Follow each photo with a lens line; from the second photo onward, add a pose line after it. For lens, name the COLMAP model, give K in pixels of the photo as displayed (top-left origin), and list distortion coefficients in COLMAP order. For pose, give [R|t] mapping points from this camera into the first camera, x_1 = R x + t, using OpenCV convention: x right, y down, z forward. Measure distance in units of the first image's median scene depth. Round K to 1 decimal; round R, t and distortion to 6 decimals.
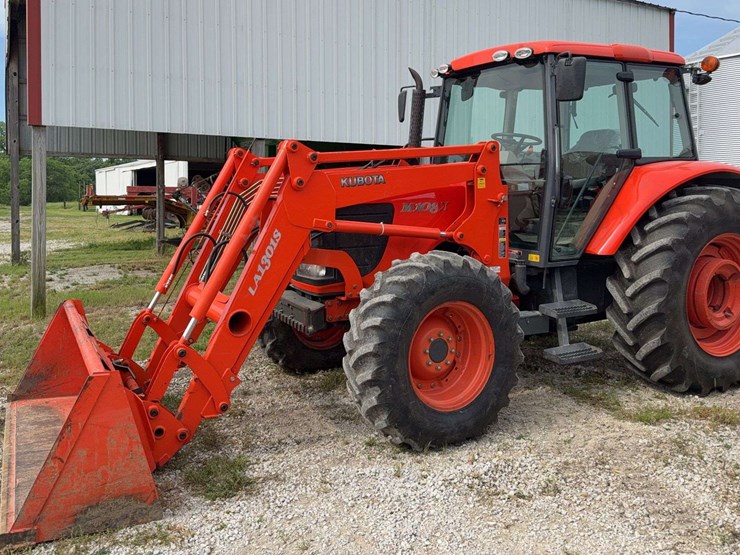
lens RADIAL K [[632.6, 0, 322.4], [0, 632.6, 199.0], [0, 0, 1]] dist [0.059245, -0.078856]
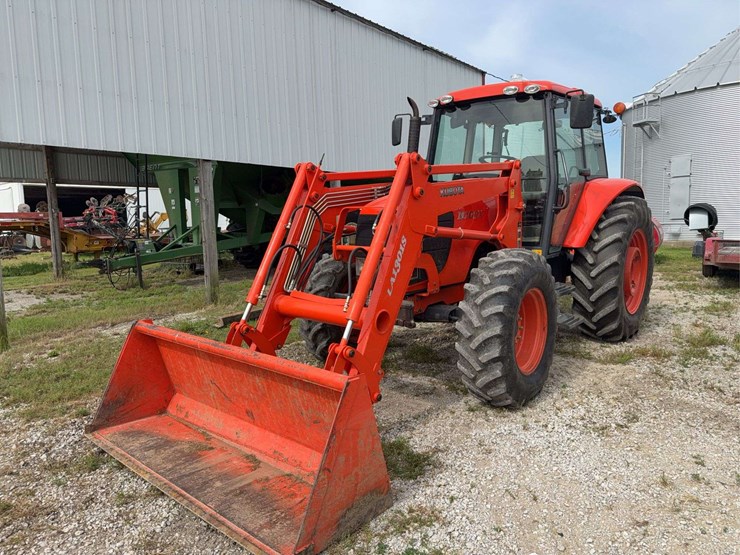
lens RADIAL K [[512.8, 0, 363.4], [0, 512.8, 270.7], [0, 0, 1]] dist [0.068317, -0.102467]
pose [[0.921309, -0.062307, 0.383807, -0.419705], [0.025095, 0.994548, 0.101213, 0.014796], [-0.388021, -0.083617, 0.917849, 0.177847]]
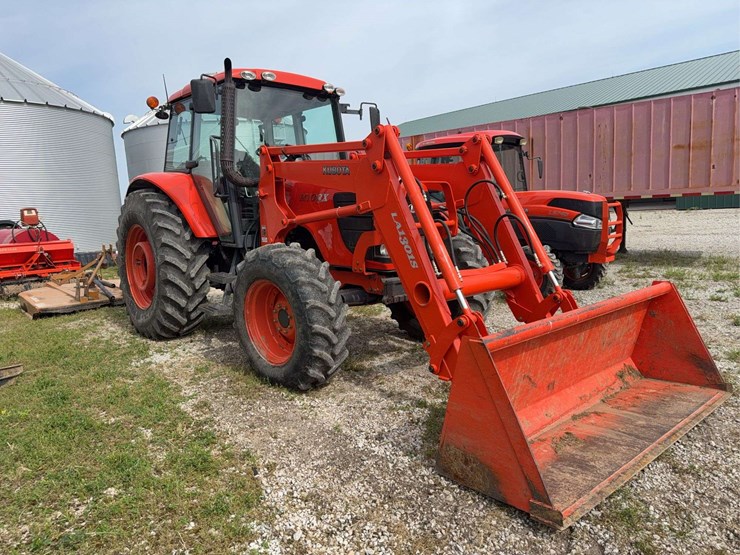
lens RADIAL K [[524.2, 0, 370.0], [0, 524.2, 277.5], [0, 0, 1]] dist [0.015943, -0.023046]
pose [[-0.264450, -0.109843, 0.958124, -0.911051], [0.049295, 0.990654, 0.127178, 0.043022], [-0.963139, 0.080862, -0.256564, 1.337062]]
